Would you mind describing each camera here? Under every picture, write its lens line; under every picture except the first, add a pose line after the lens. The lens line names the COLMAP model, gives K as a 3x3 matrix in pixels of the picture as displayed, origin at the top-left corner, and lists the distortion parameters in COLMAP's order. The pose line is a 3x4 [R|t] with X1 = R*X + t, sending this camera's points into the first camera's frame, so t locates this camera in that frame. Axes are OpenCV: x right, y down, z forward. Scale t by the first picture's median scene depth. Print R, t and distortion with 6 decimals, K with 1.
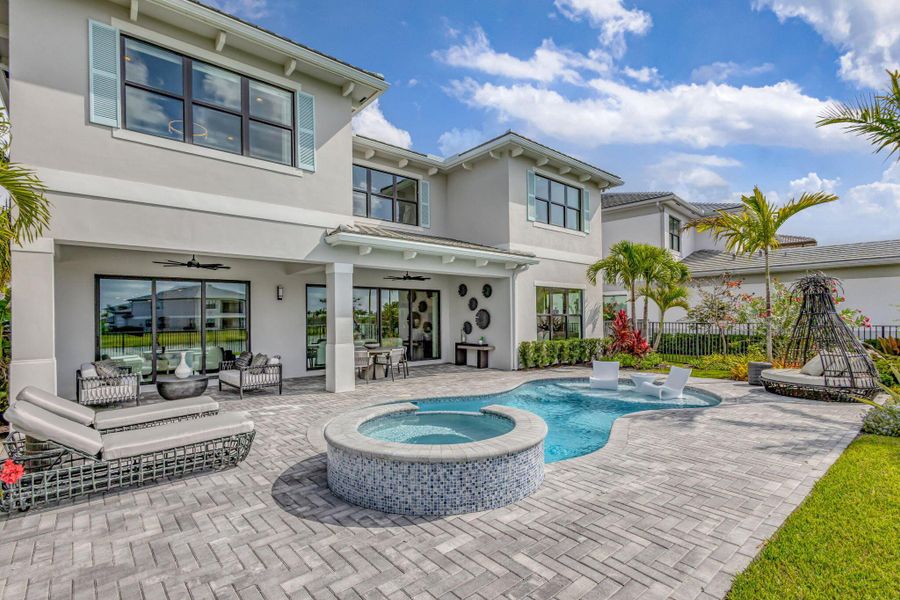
lens RADIAL K [[430.3, 0, 447.9], [0, 430.3, 307.3], [0, 0, 1]] dist [0.015361, 0.000003]
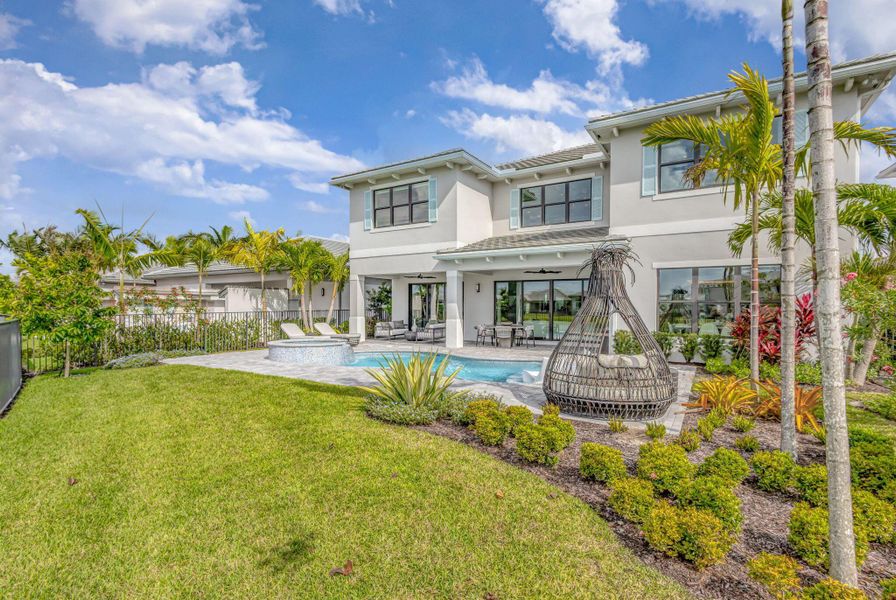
lens RADIAL K [[428.4, 0, 445.9], [0, 428.4, 307.2], [0, 0, 1]] dist [0.015361, 0.000003]
pose [[0.298473, 0.013255, -0.954326, 1.002080], [0.016002, 0.999694, 0.018890, 0.005962], [0.954284, -0.020909, 0.298170, 0.362573]]
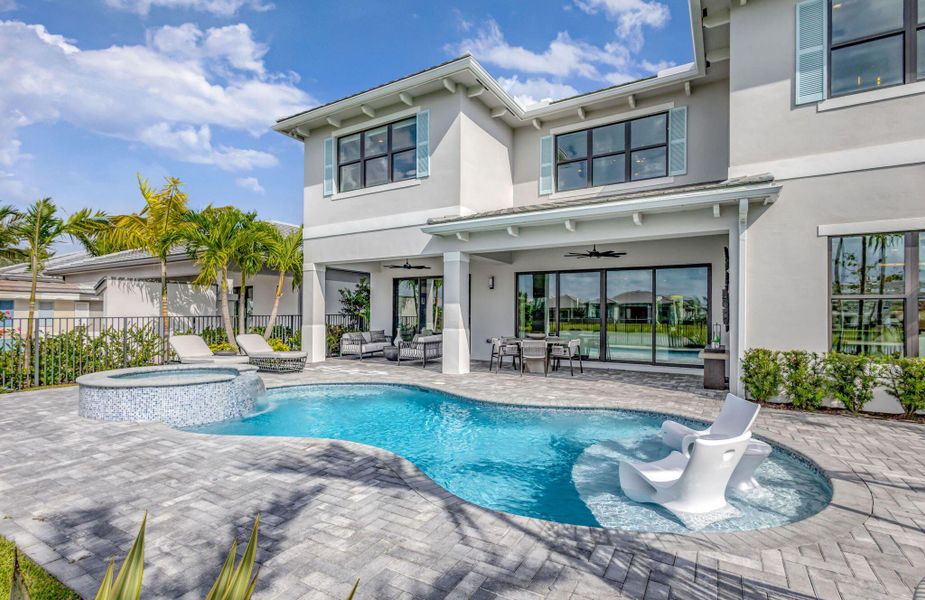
lens RADIAL K [[441.9, 0, 461.1], [0, 441.9, 306.5], [0, 0, 1]] dist [0.016916, 0.000140]
pose [[0.316711, -0.005677, -0.948505, 0.596858], [0.014160, 0.999899, -0.001256, 0.024824], [0.948416, -0.013033, 0.316759, 0.508366]]
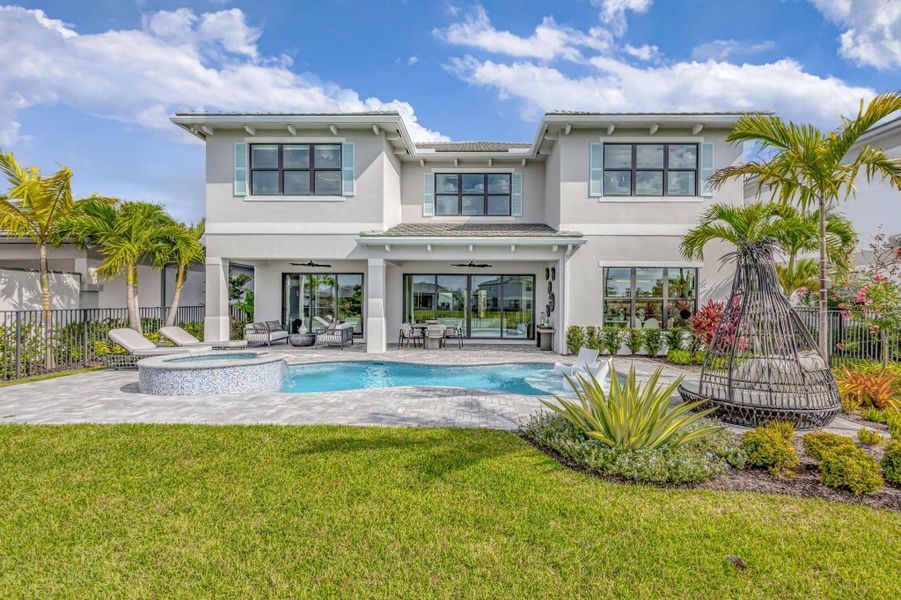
lens RADIAL K [[424.9, 0, 471.1], [0, 424.9, 299.0], [0, 0, 1]] dist [0.011617, -0.000208]
pose [[0.744179, 0.006146, -0.667952, 0.663160], [0.002662, 0.999922, 0.012166, 0.007987], [0.667975, -0.010831, 0.744105, 0.151041]]
